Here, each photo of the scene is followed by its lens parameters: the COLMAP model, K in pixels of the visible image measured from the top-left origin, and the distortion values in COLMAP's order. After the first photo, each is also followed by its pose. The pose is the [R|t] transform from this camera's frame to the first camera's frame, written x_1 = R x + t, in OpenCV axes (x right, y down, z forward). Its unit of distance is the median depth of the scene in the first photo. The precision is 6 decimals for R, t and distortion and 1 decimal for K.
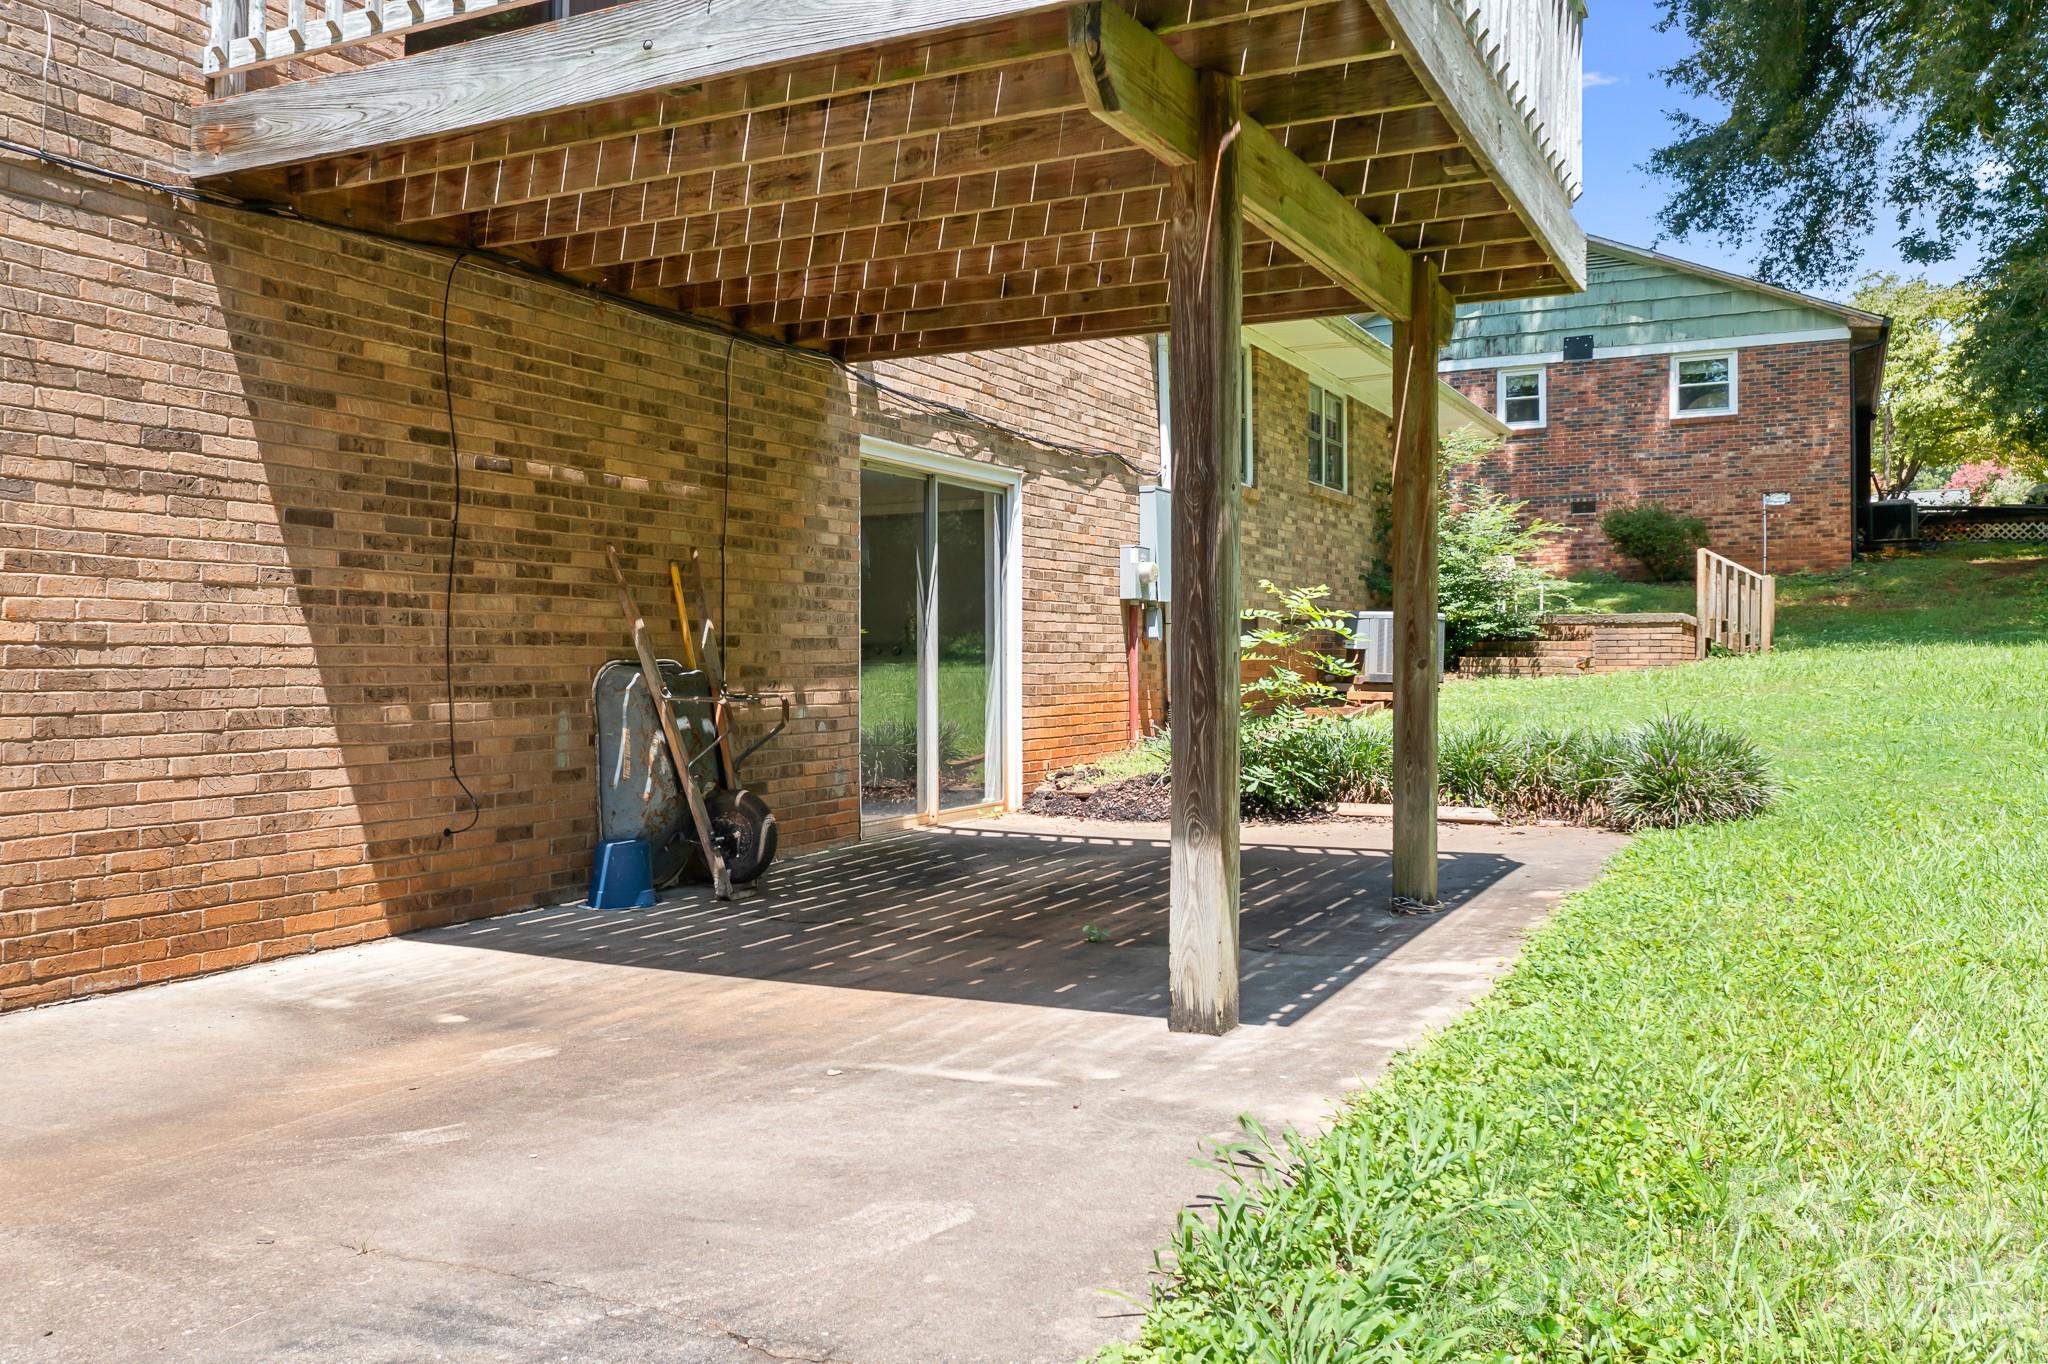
lens RADIAL K [[1634.7, 0, 1002.2], [0, 1634.7, 654.3], [0, 0, 1]] dist [-0.011550, 0.000001]
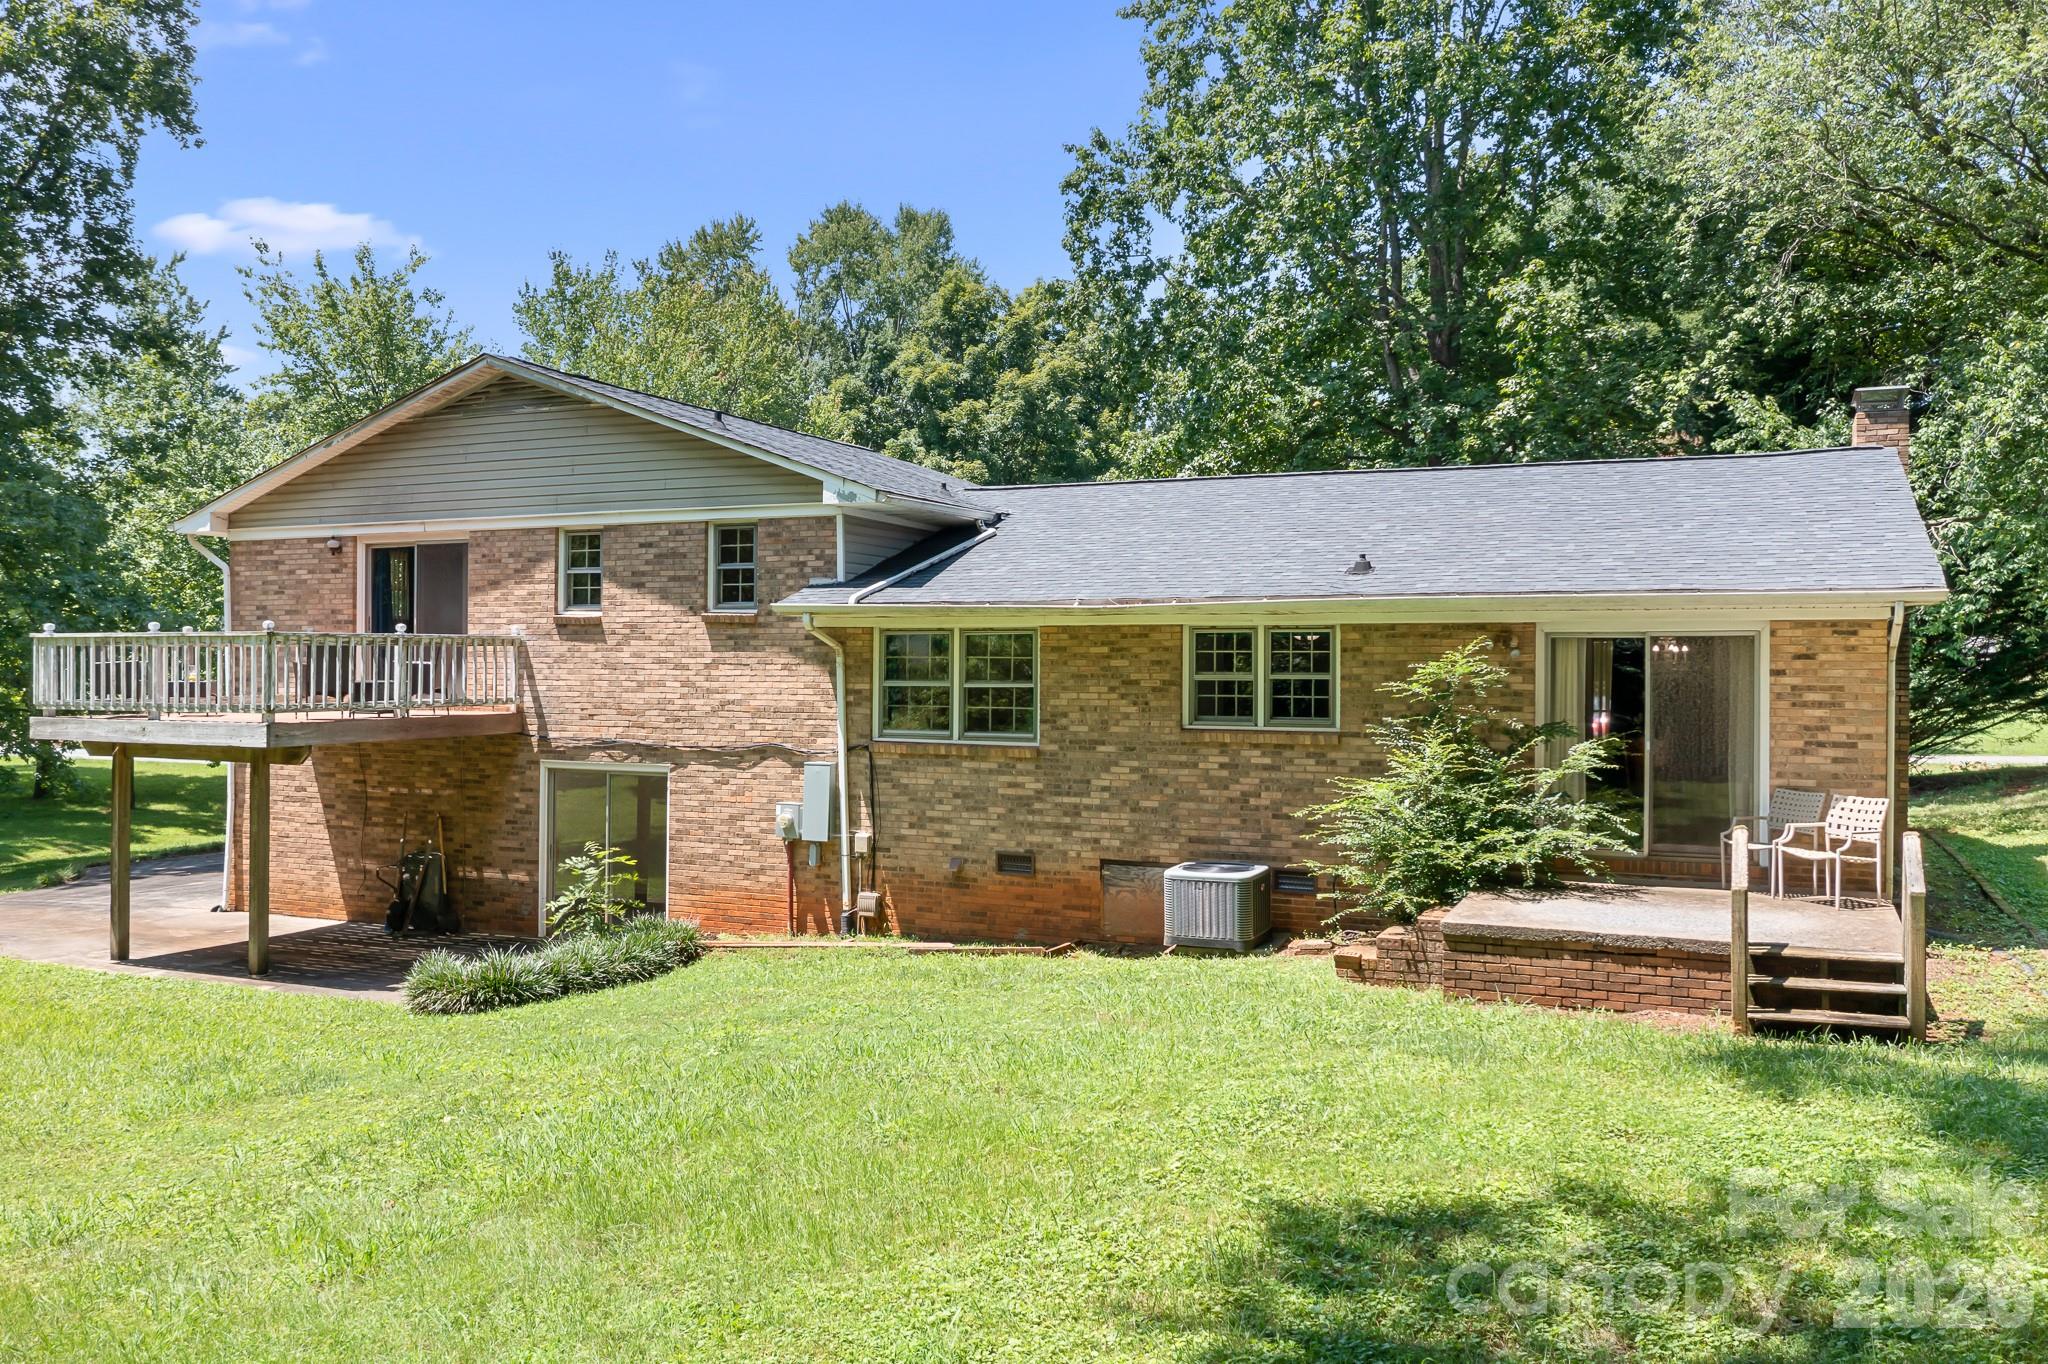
lens RADIAL K [[1634.7, 0, 1002.2], [0, 1634.7, 654.3], [0, 0, 1]] dist [-0.011550, 0.000001]
pose [[0.041241, -0.010774, -0.999091, 0.742304], [-0.003754, 0.999933, -0.010938, -0.086472], [0.999142, 0.004202, 0.041197, 0.516874]]
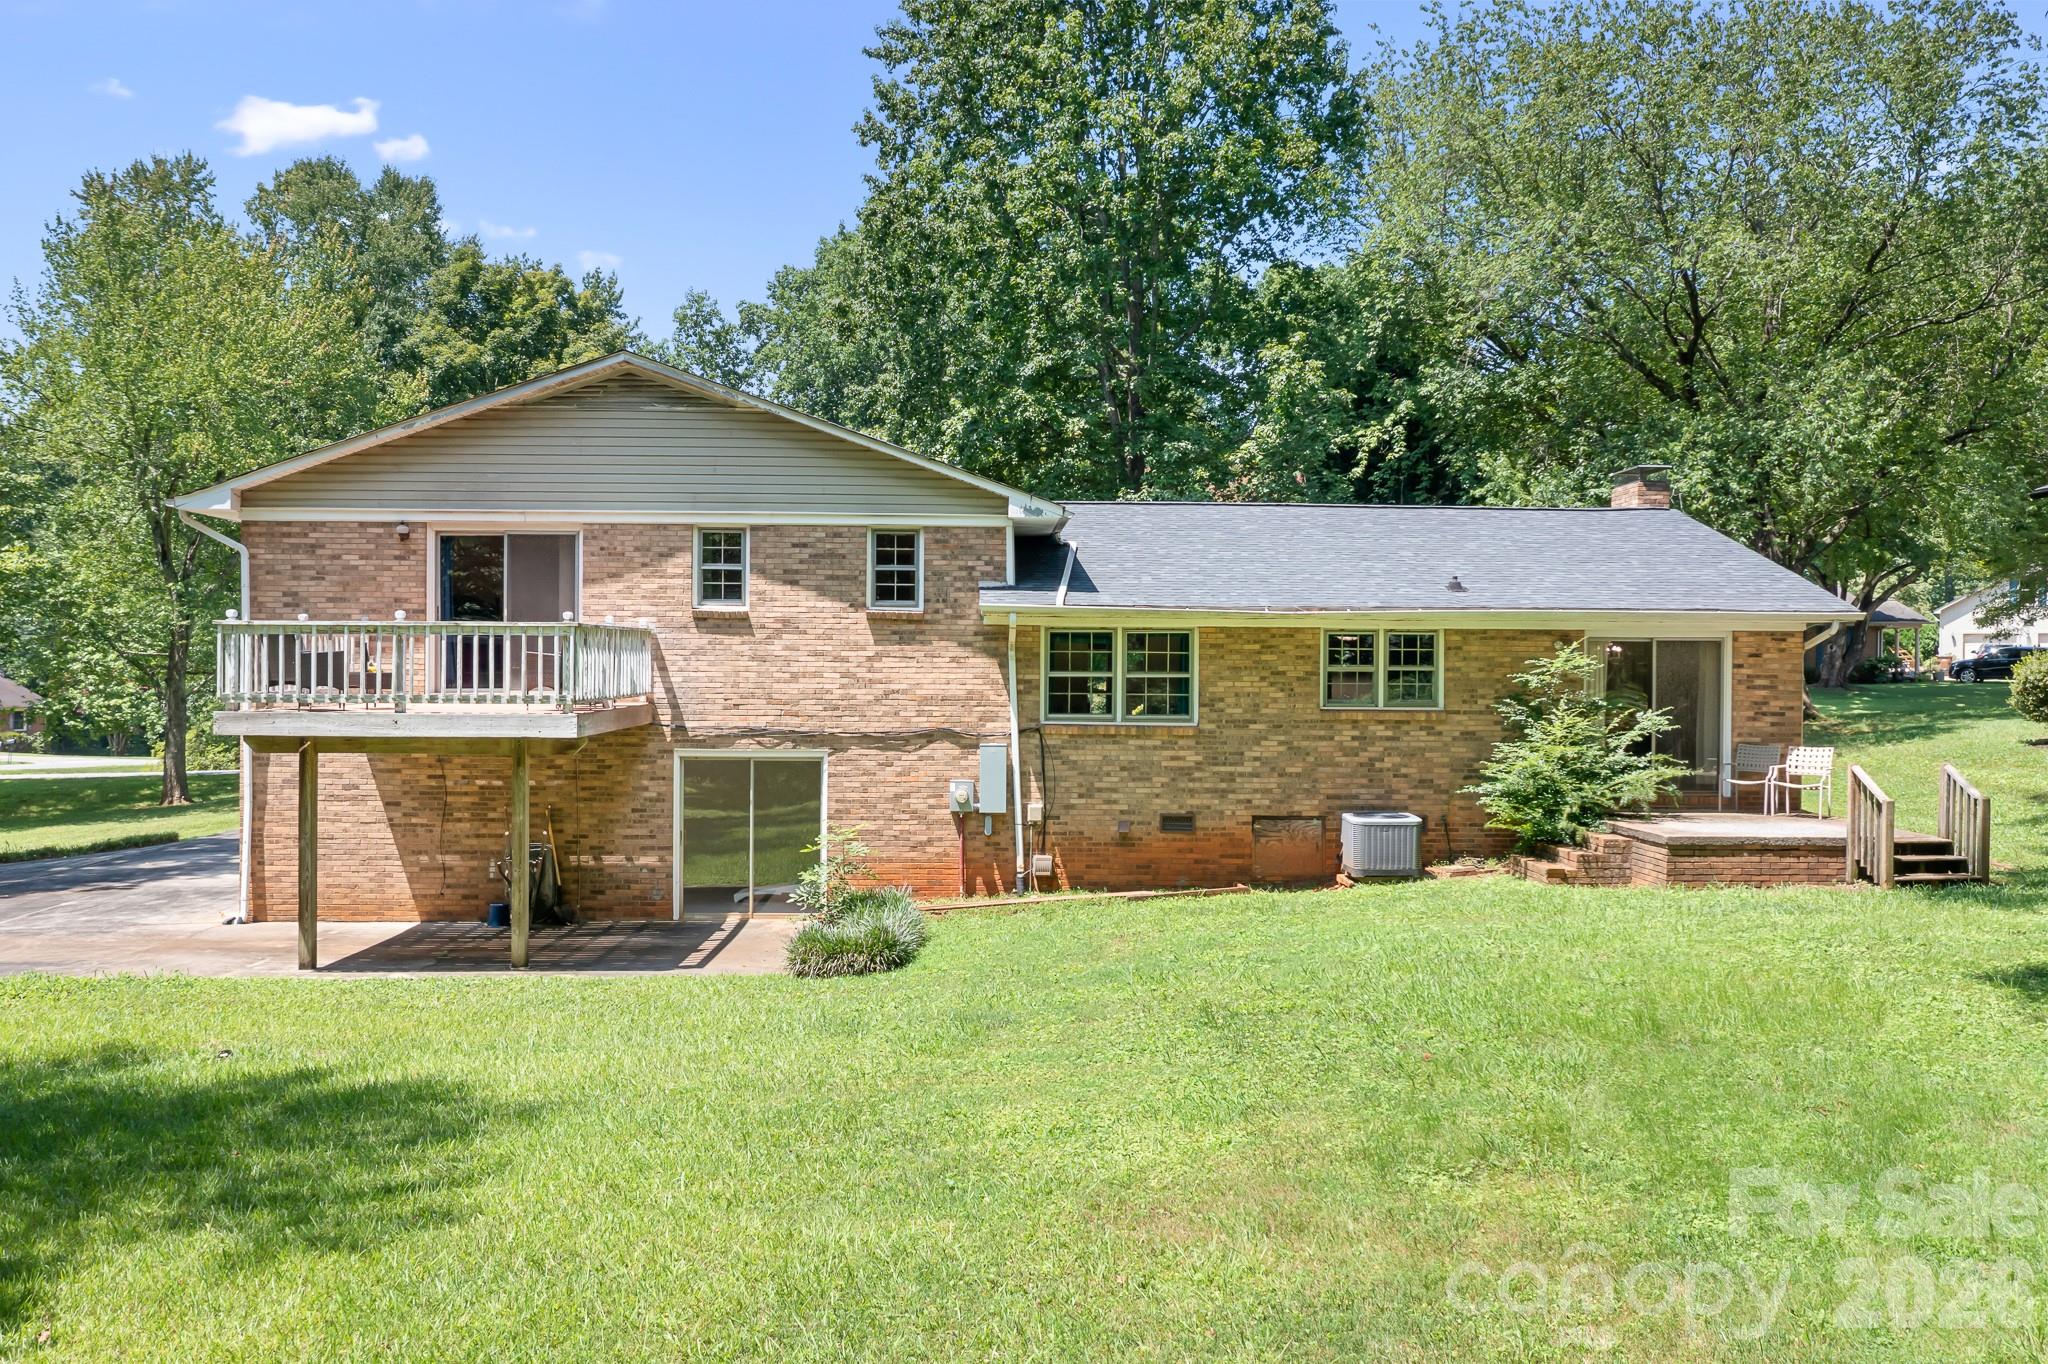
lens RADIAL K [[1649.9, 0, 1002.7], [0, 1649.9, 686.2], [0, 0, 1]] dist [-0.012954, 0.000216]
pose [[0.489380, 0.010245, -0.872010, 0.741661], [-0.004829, 0.999947, 0.009038, -0.082887], [0.872057, -0.000212, 0.489404, 0.081862]]
